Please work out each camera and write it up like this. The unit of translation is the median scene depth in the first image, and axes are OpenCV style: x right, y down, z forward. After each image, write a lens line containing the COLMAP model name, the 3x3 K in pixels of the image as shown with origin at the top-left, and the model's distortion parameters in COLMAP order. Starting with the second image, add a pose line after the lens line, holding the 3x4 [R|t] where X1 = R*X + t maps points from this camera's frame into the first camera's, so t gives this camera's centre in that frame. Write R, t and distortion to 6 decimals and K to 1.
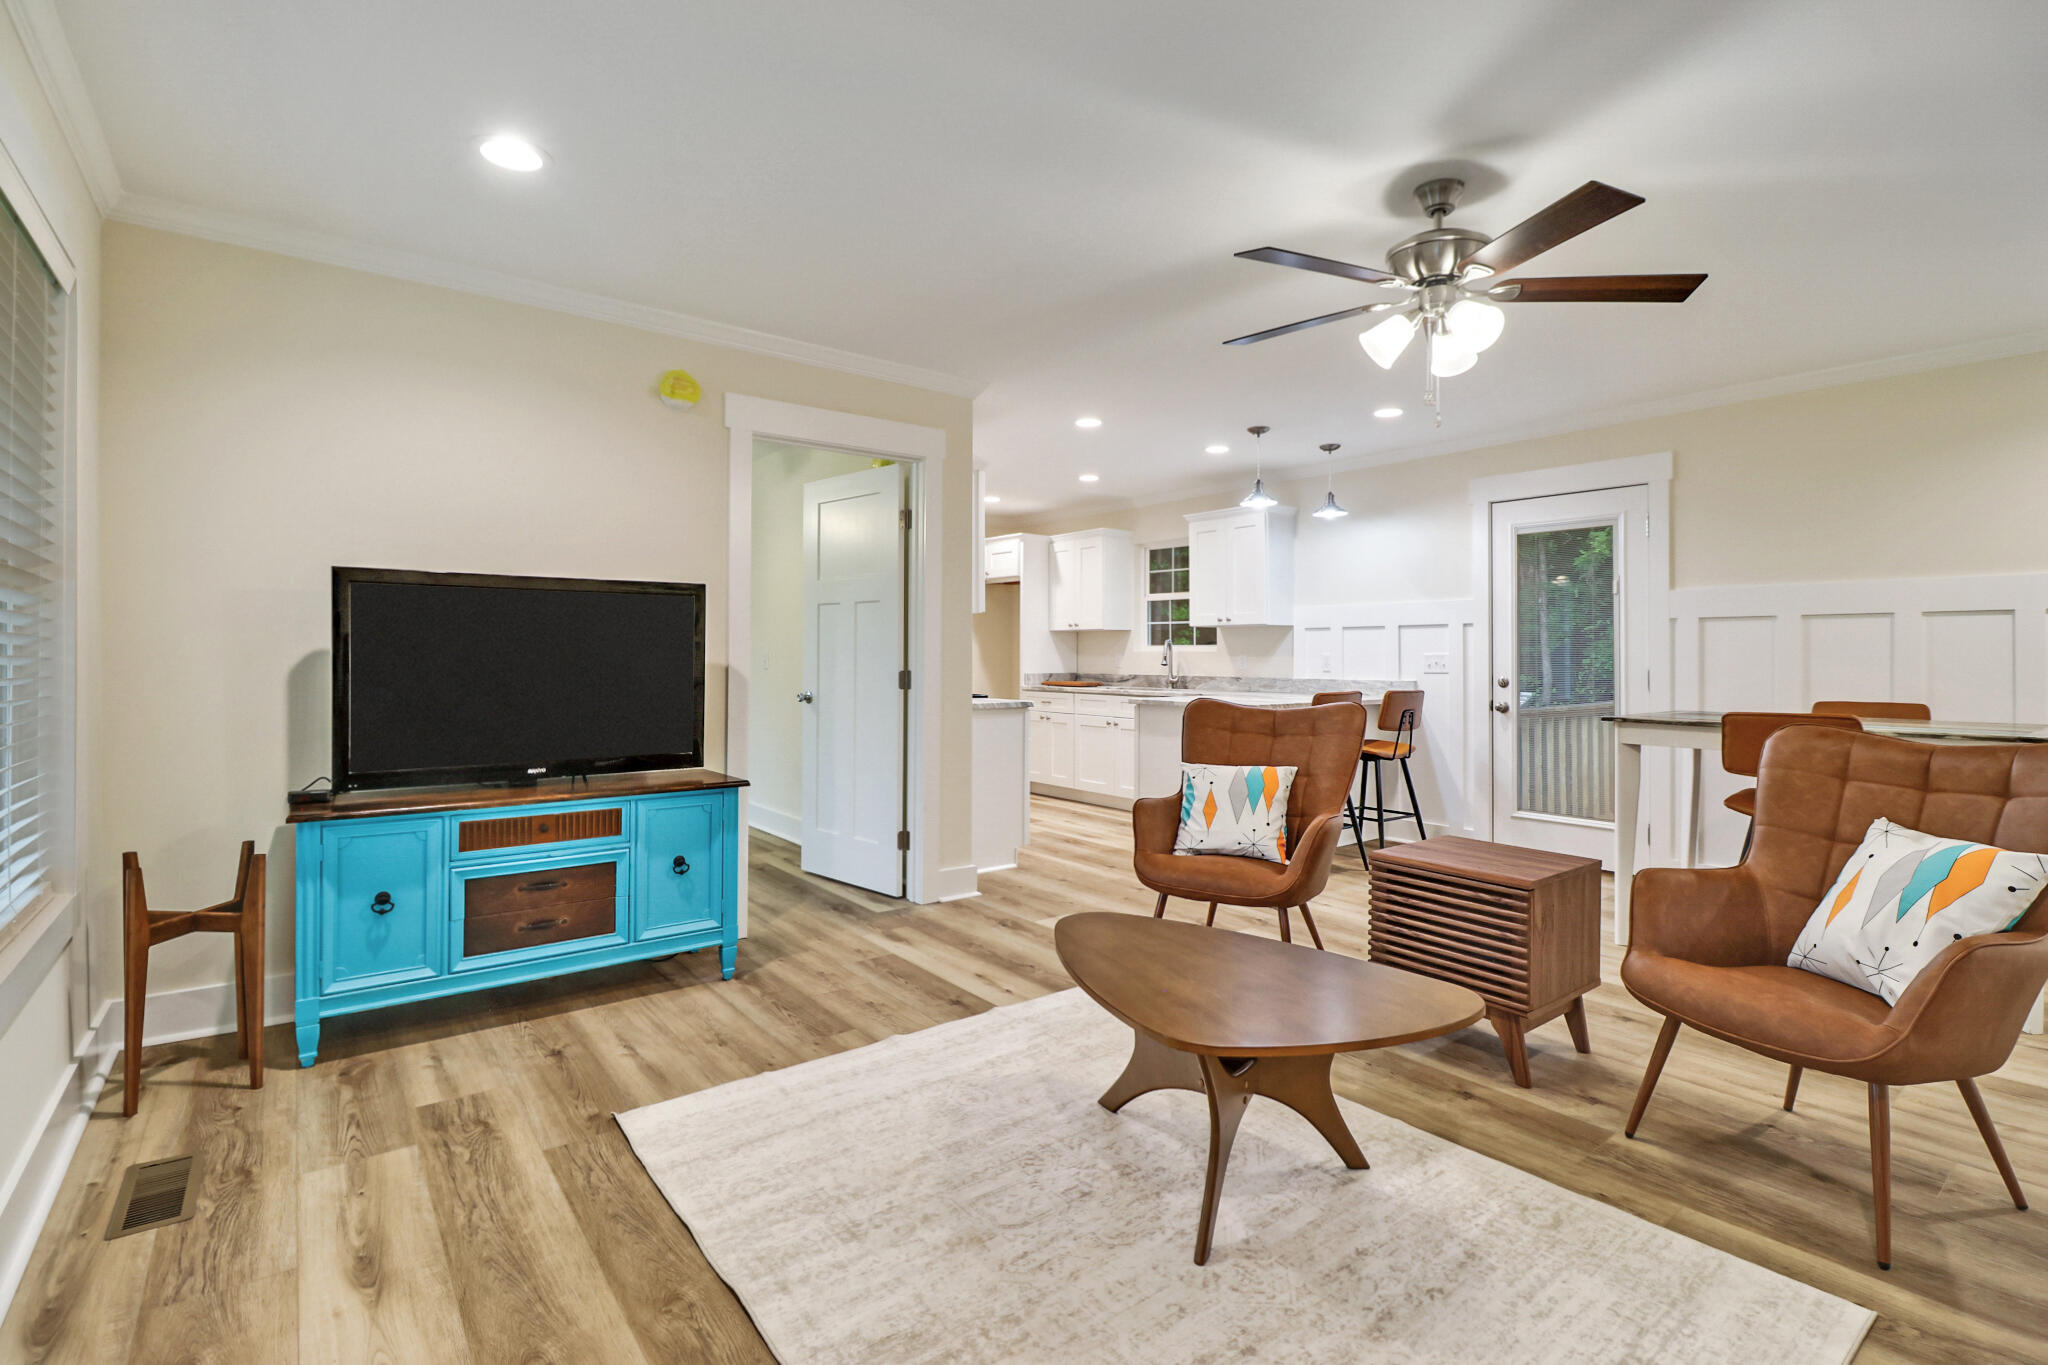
lens RADIAL K [[957.2, 0, 1029.9], [0, 957.2, 654.2], [0, 0, 1]] dist [-0.005638, 0.000172]
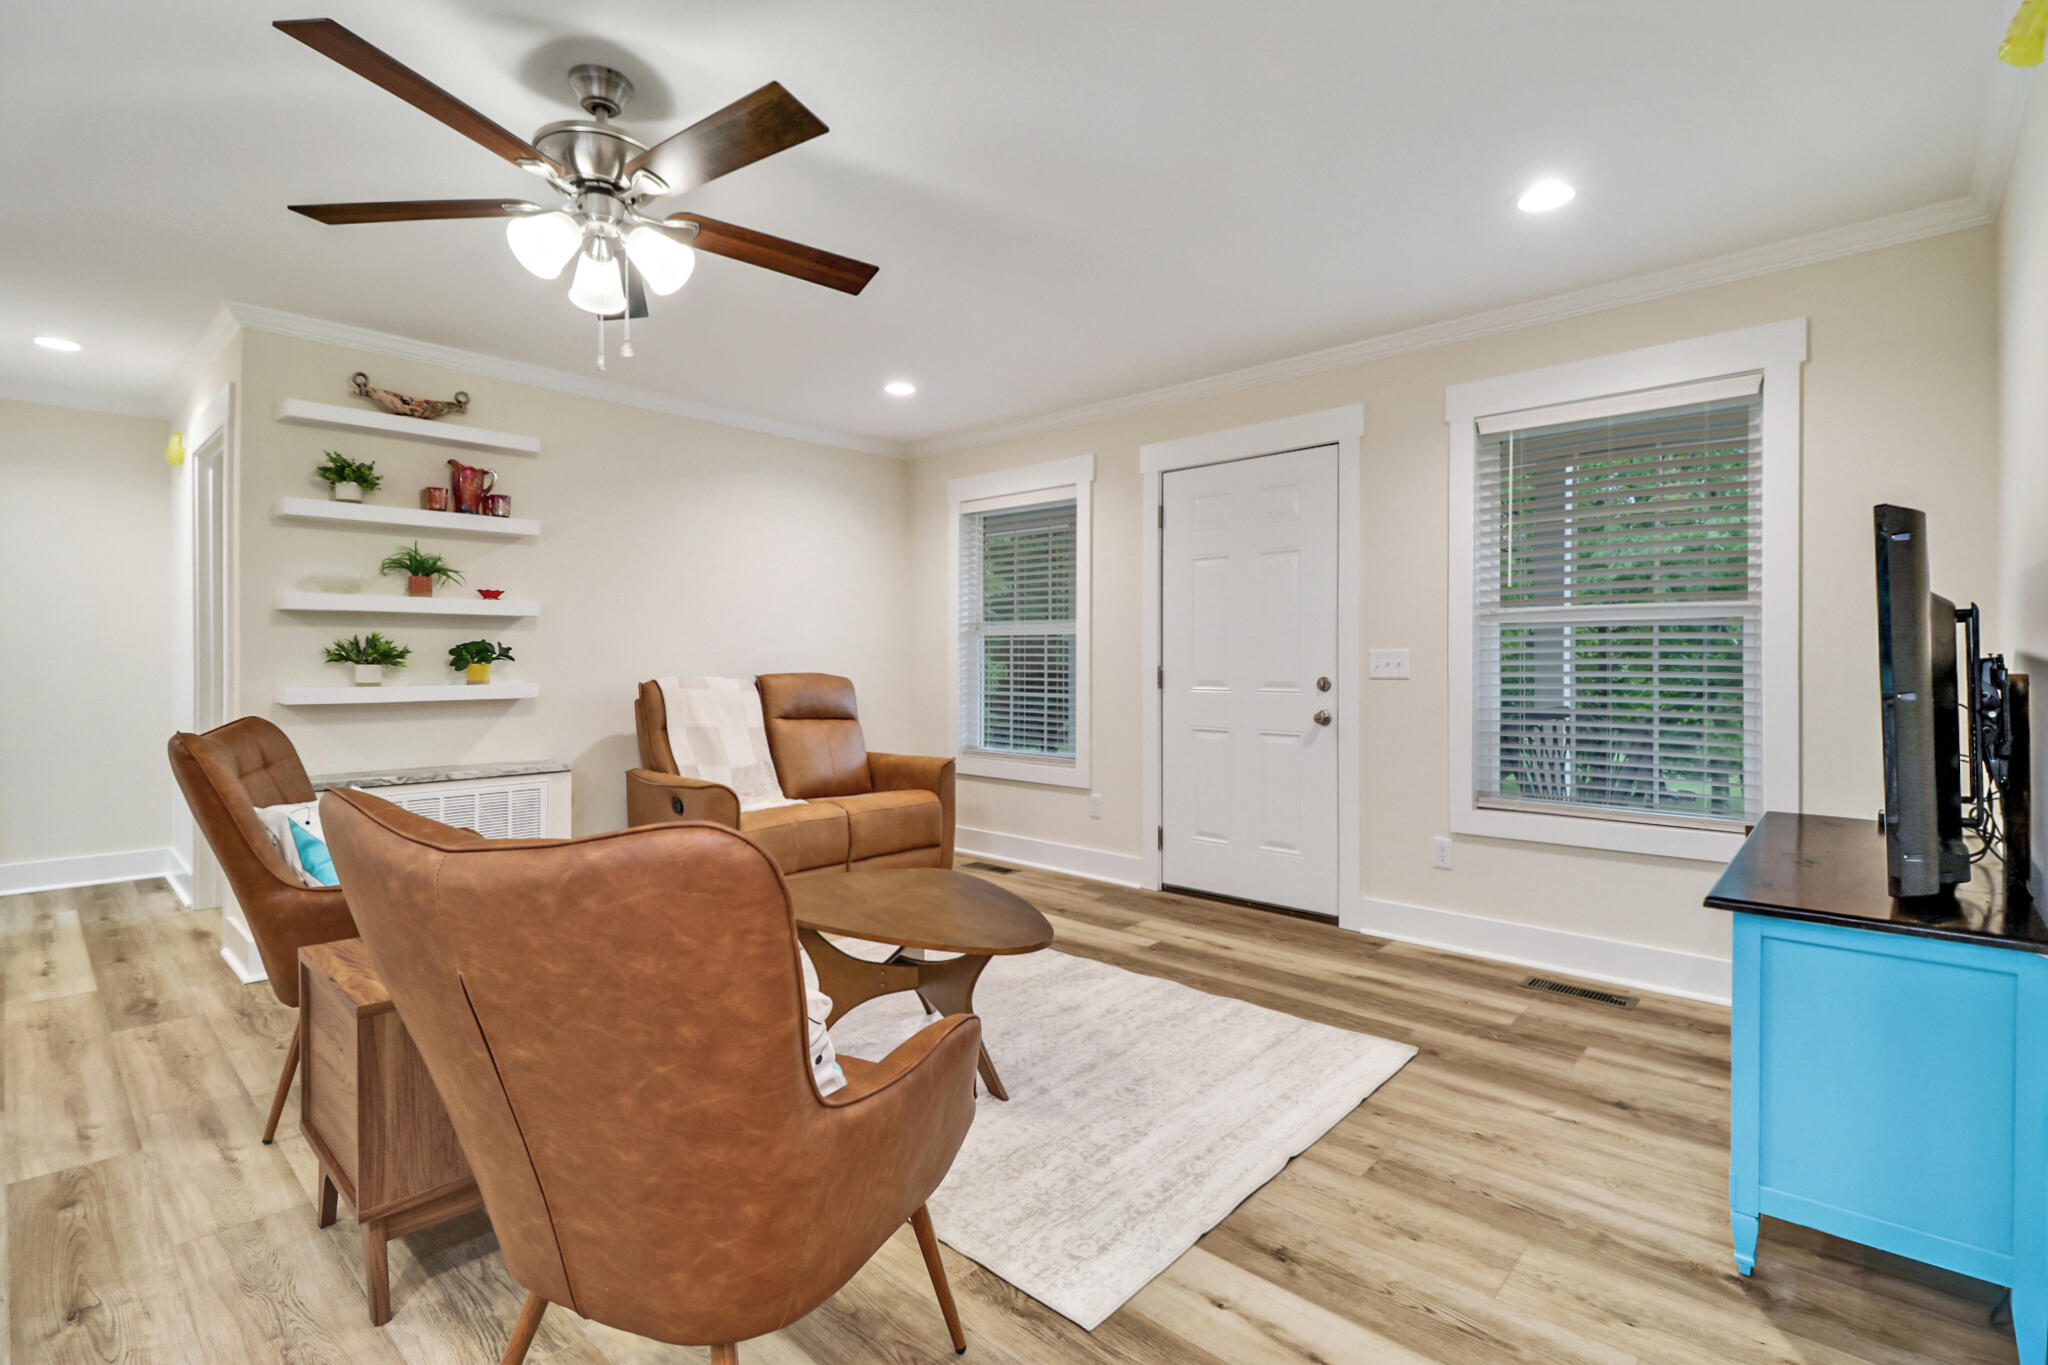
lens RADIAL K [[957.2, 0, 1029.9], [0, 957.2, 654.2], [0, 0, 1]] dist [-0.005638, 0.000172]
pose [[-0.985150, -0.001802, -0.171686, 0.201750], [-0.000835, 0.999983, -0.005703, 0.003374], [0.171694, -0.005475, -0.985135, 1.799094]]
